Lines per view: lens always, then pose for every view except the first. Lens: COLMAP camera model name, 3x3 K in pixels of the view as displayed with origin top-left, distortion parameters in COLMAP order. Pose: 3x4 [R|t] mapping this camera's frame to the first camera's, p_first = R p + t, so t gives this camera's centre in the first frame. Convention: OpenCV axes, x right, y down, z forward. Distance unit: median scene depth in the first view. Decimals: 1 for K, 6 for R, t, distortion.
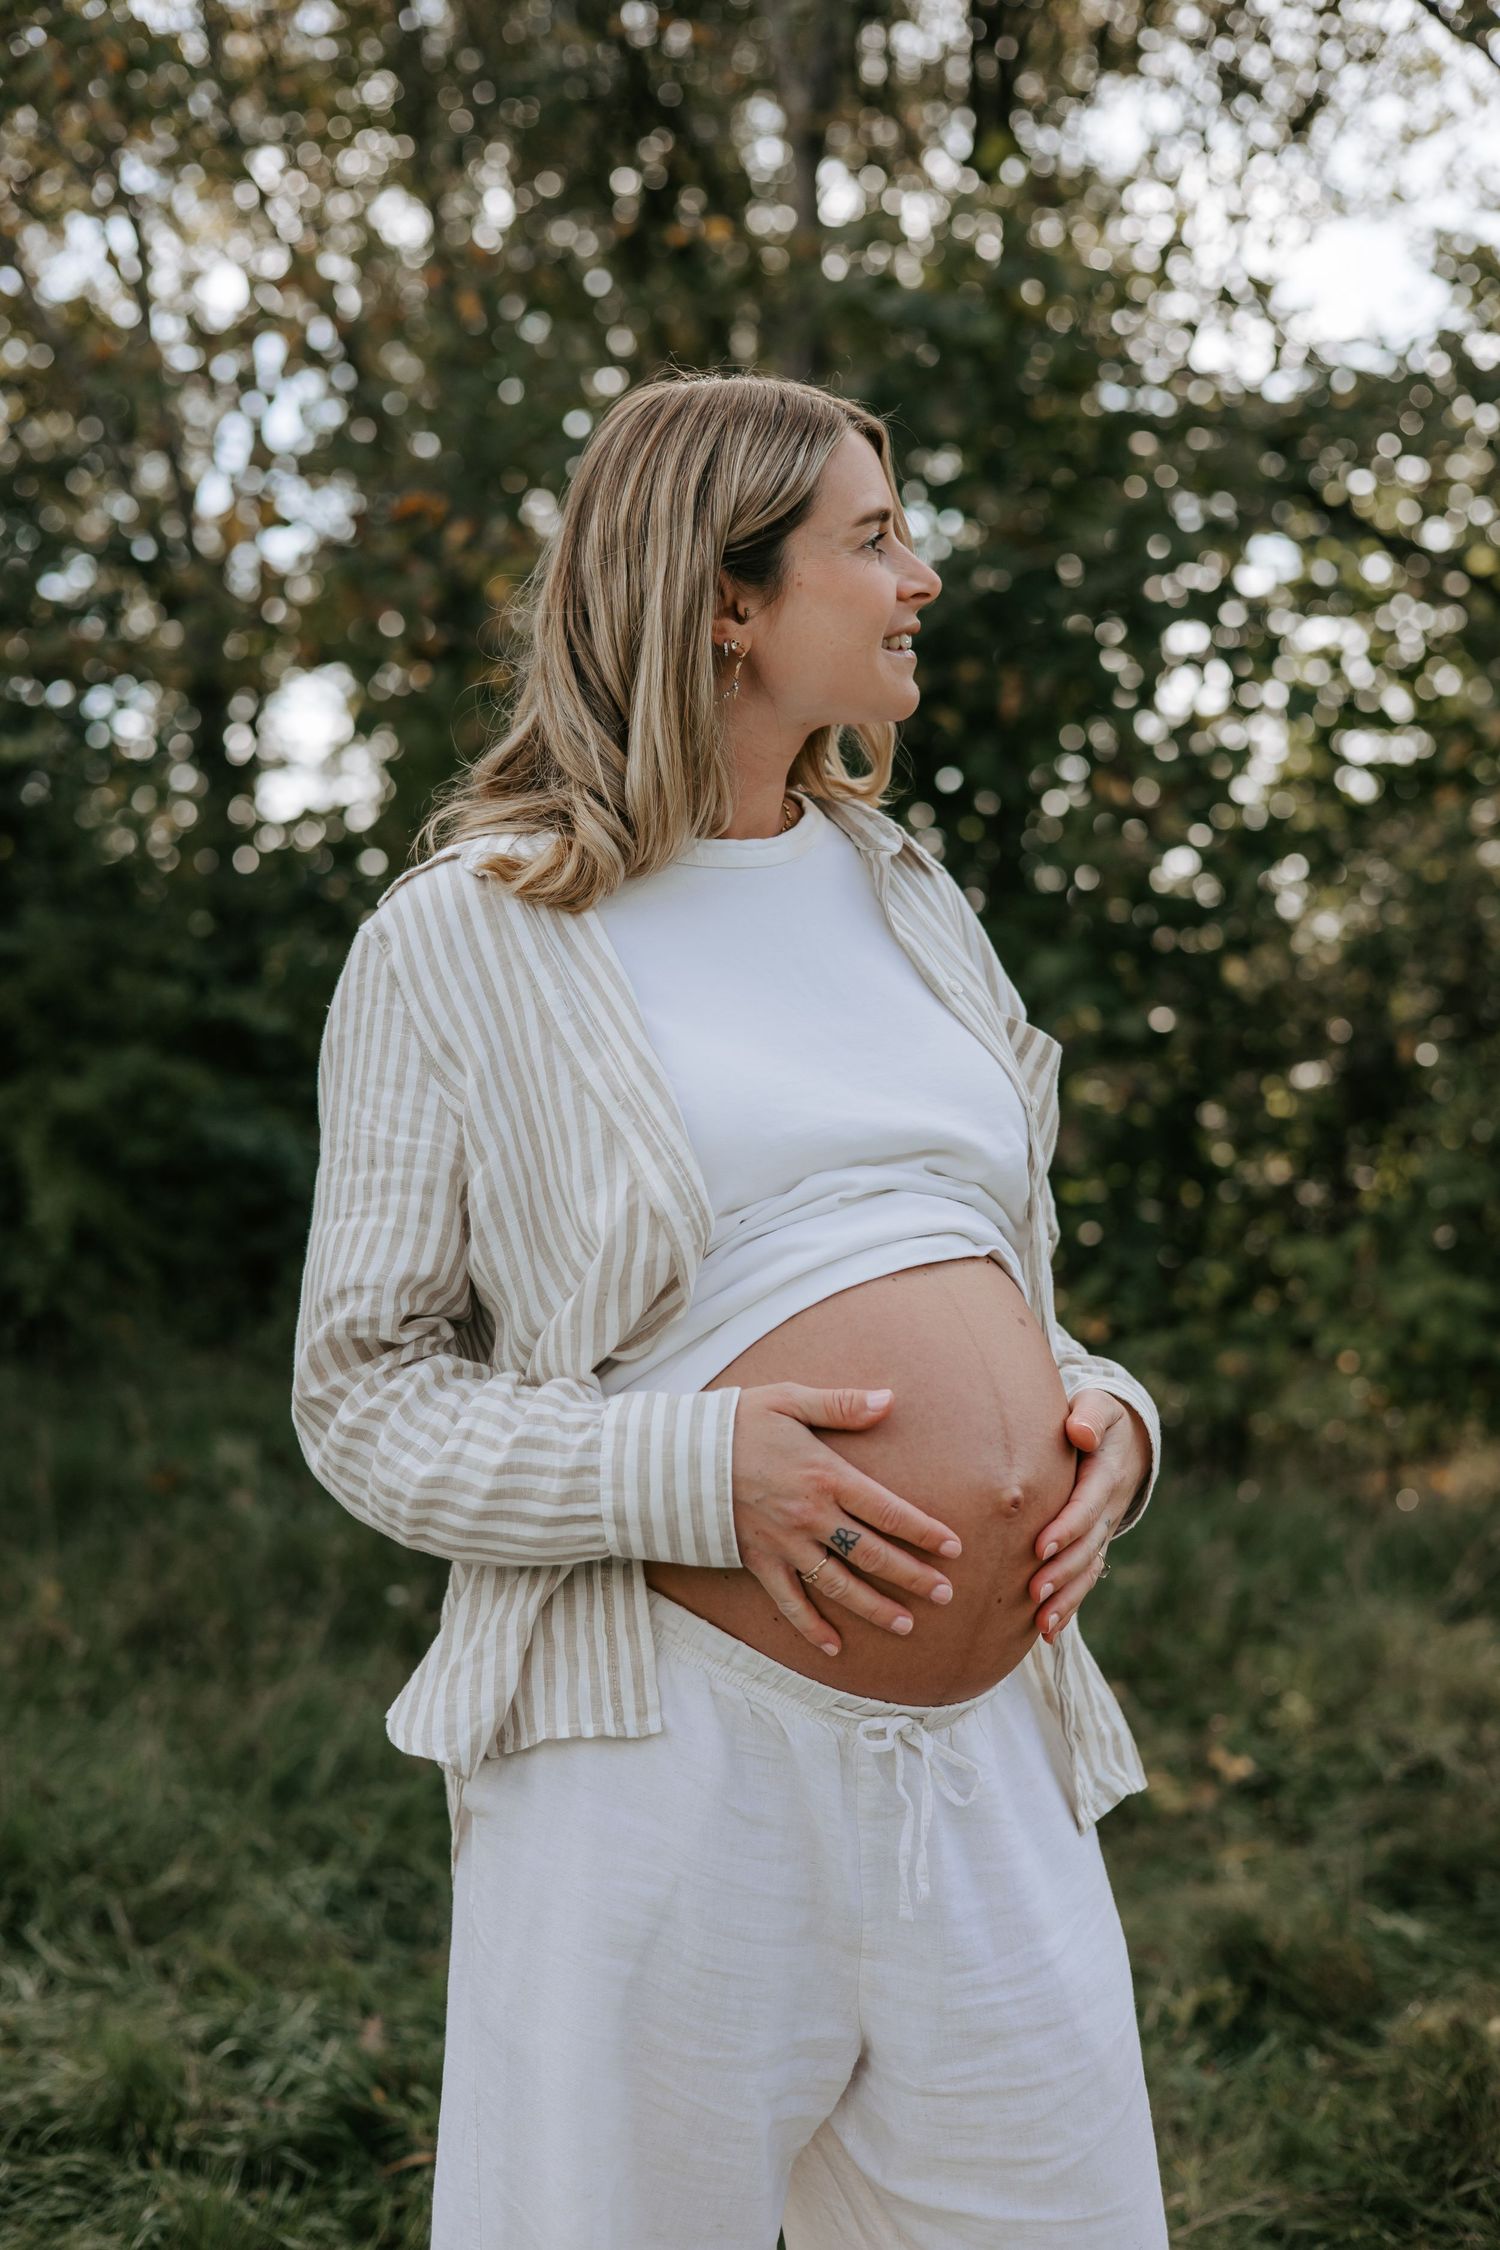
lens RADIAL K [[3326.2, 0, 750.0], [0, 3326.2, 1125.0], [0, 0, 1]] dist [0.008170, 0.119929]
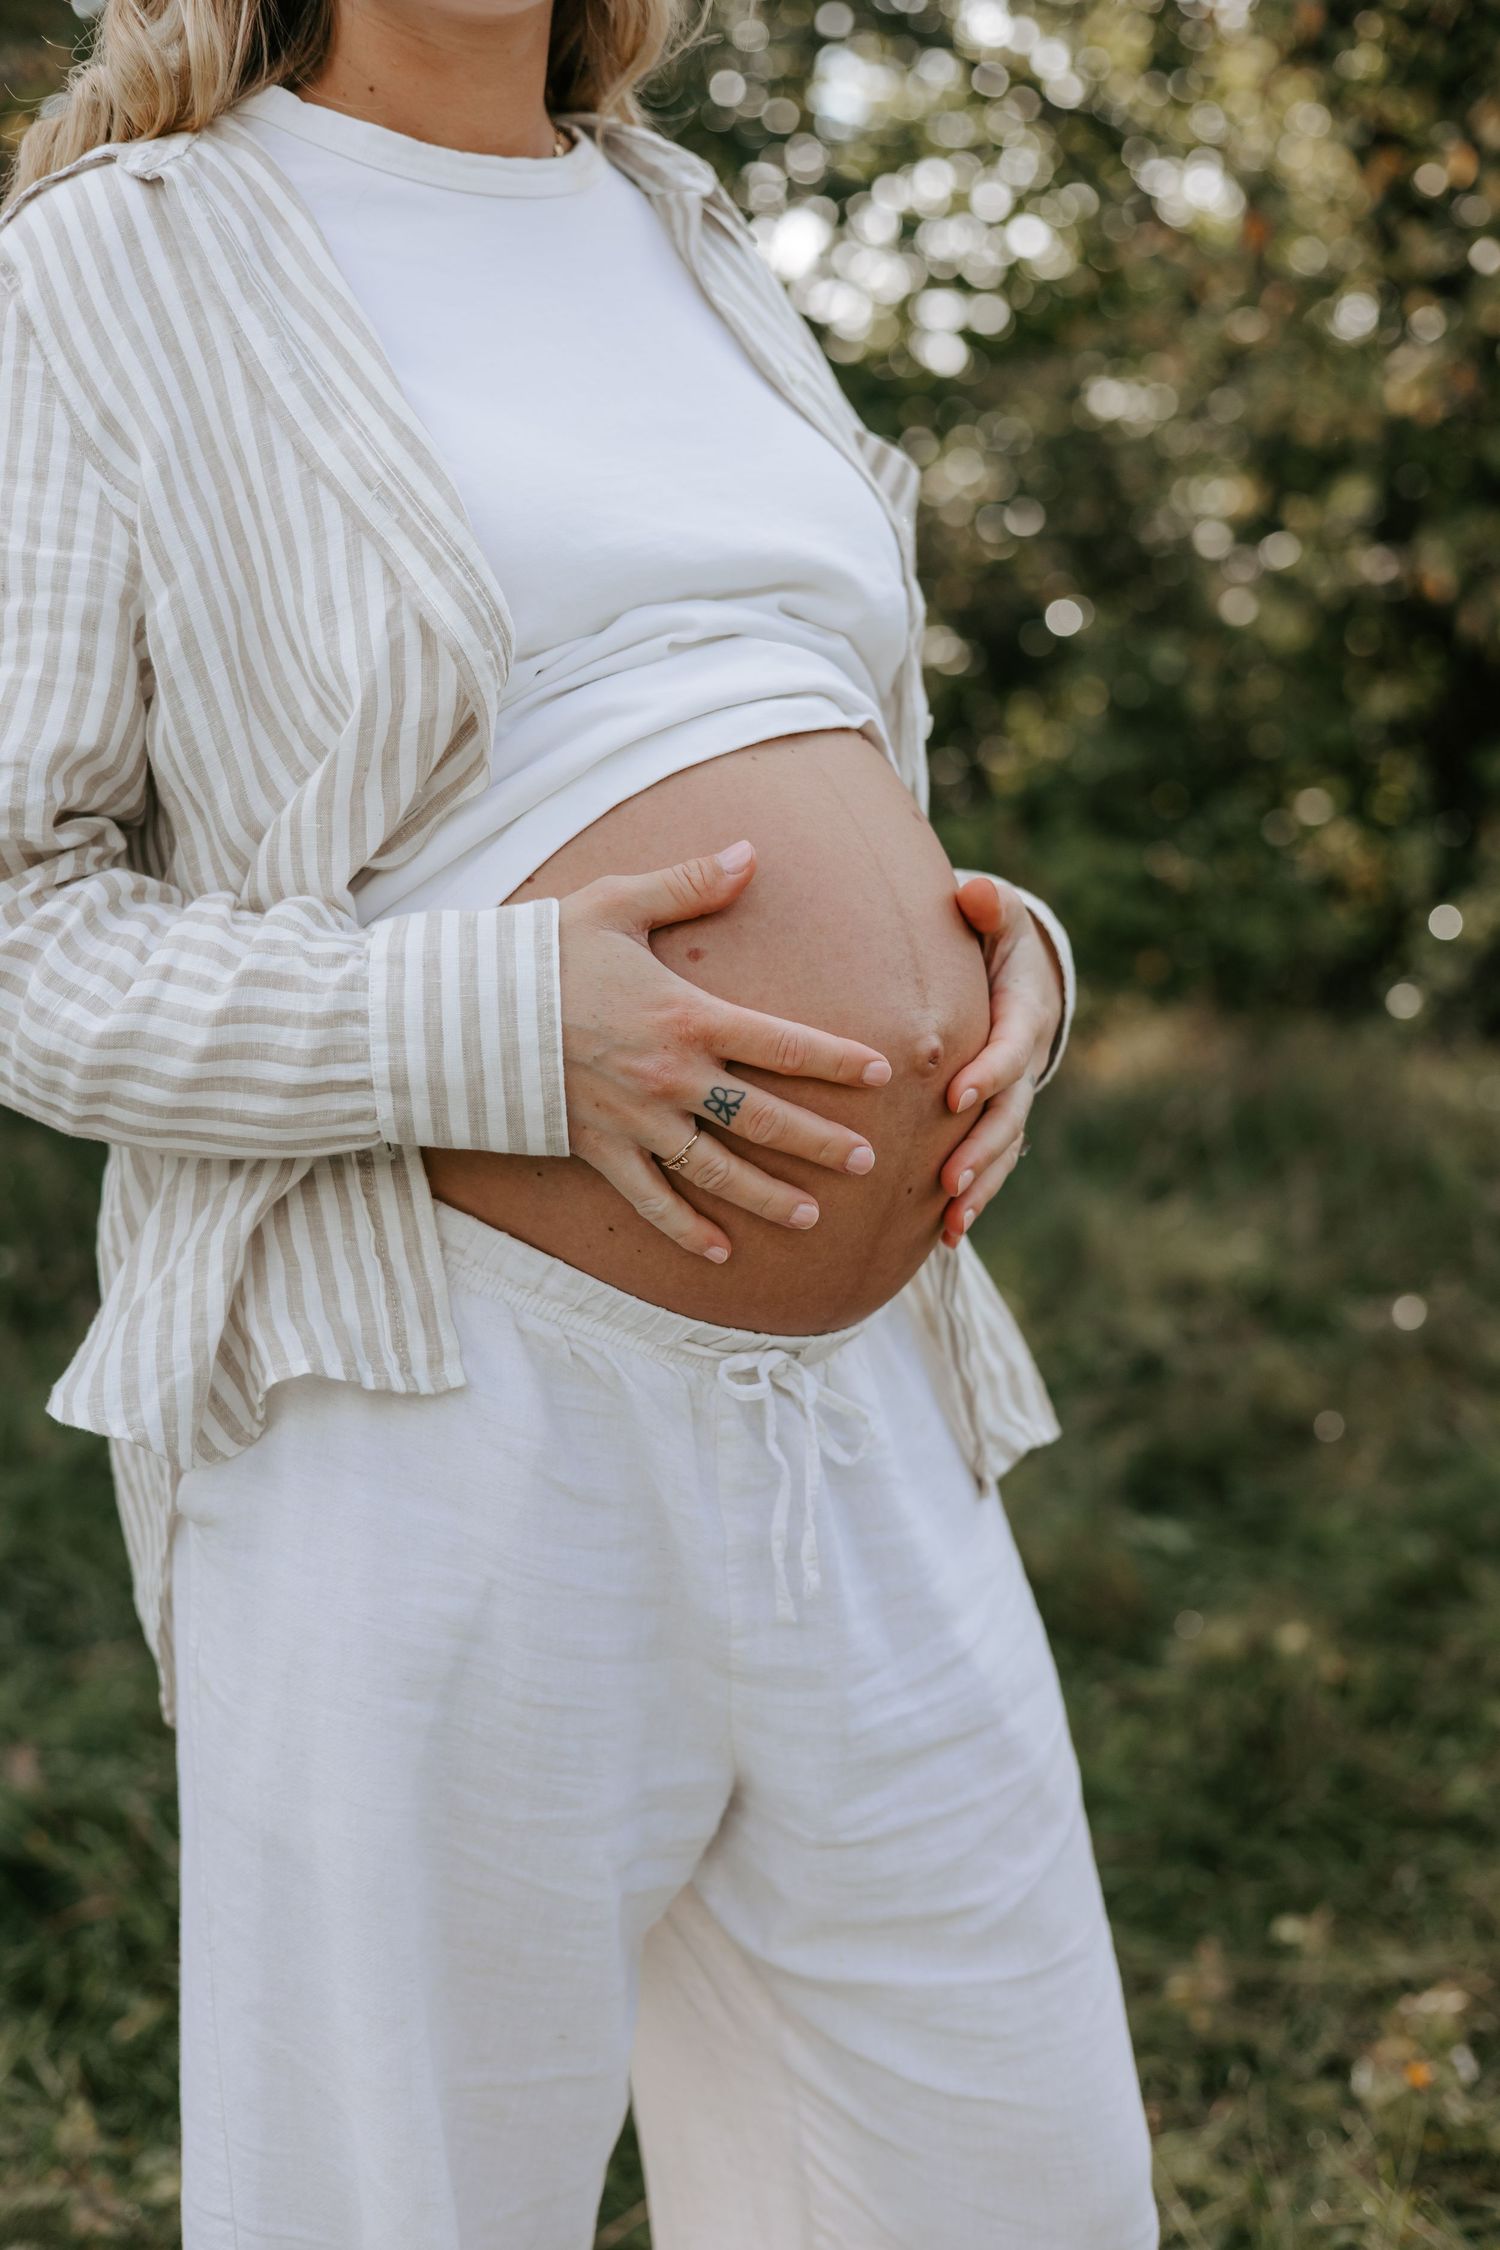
lens RADIAL K [[2744.9, 0, 750.0], [0, 2744.9, 1125.0], [0, 0, 1]] dist [-0.112526, 0.044143]
pose [[0.978514, -0.026041, 0.204528, -0.080664], [0.002514, 0.993425, 0.114461, 0.058447], [-0.206164, -0.111487, 0.972146, 0.414209]]
